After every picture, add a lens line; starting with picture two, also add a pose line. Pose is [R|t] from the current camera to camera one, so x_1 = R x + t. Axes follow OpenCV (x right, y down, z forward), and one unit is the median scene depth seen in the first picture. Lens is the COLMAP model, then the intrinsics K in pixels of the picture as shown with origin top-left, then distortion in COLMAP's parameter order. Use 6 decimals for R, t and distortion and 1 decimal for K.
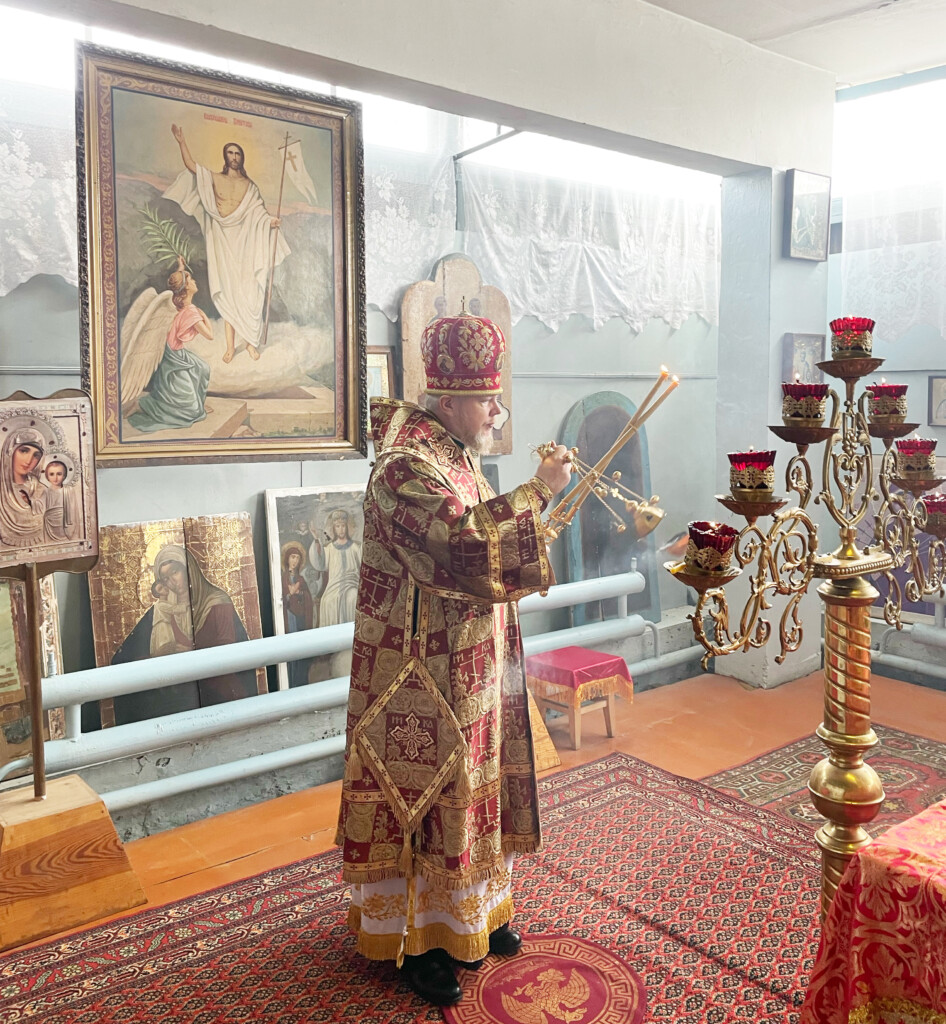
lens RADIAL K [[985.3, 0, 473.0], [0, 985.3, 512.0], [0, 0, 1]] dist [0.003447, -0.006512]
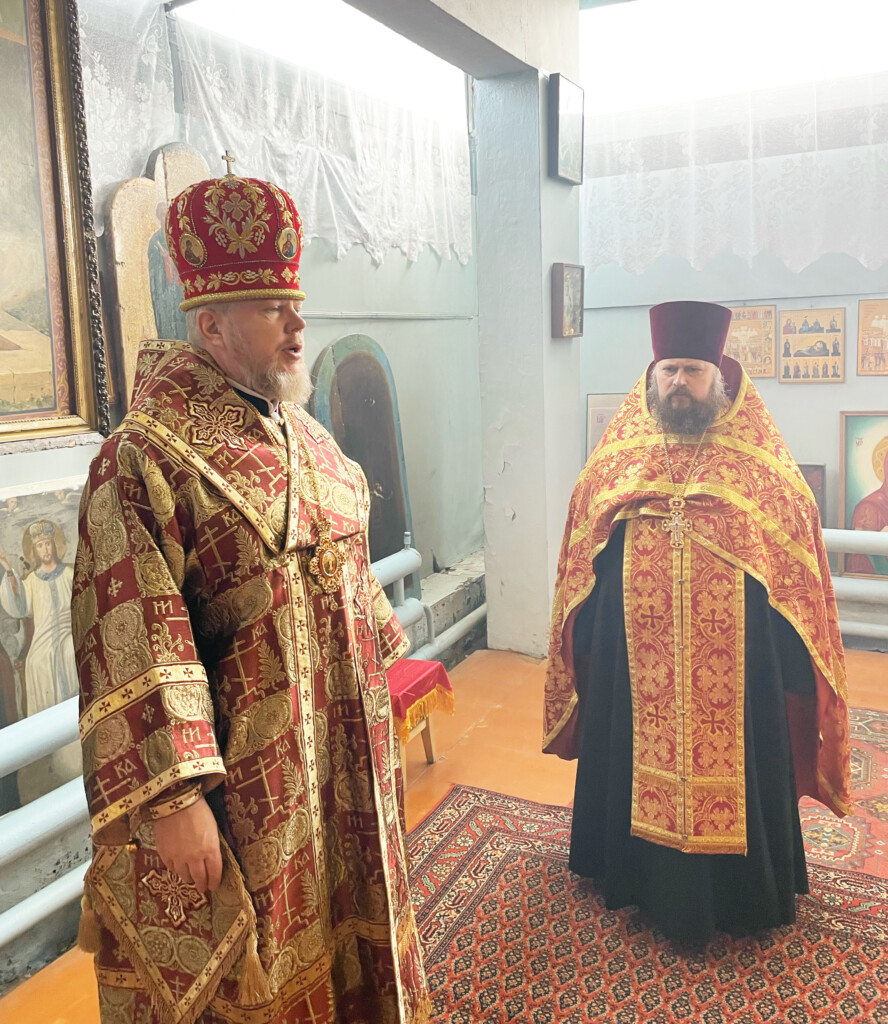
lens RADIAL K [[914.2, 0, 474.2], [0, 914.2, 466.1], [0, 0, 1]] dist [0.055772, -0.130158]
pose [[0.902281, -0.086595, 0.422362, -0.122520], [0.082456, 0.996199, 0.028100, -0.029824], [-0.423190, 0.009472, 0.905991, 0.301623]]
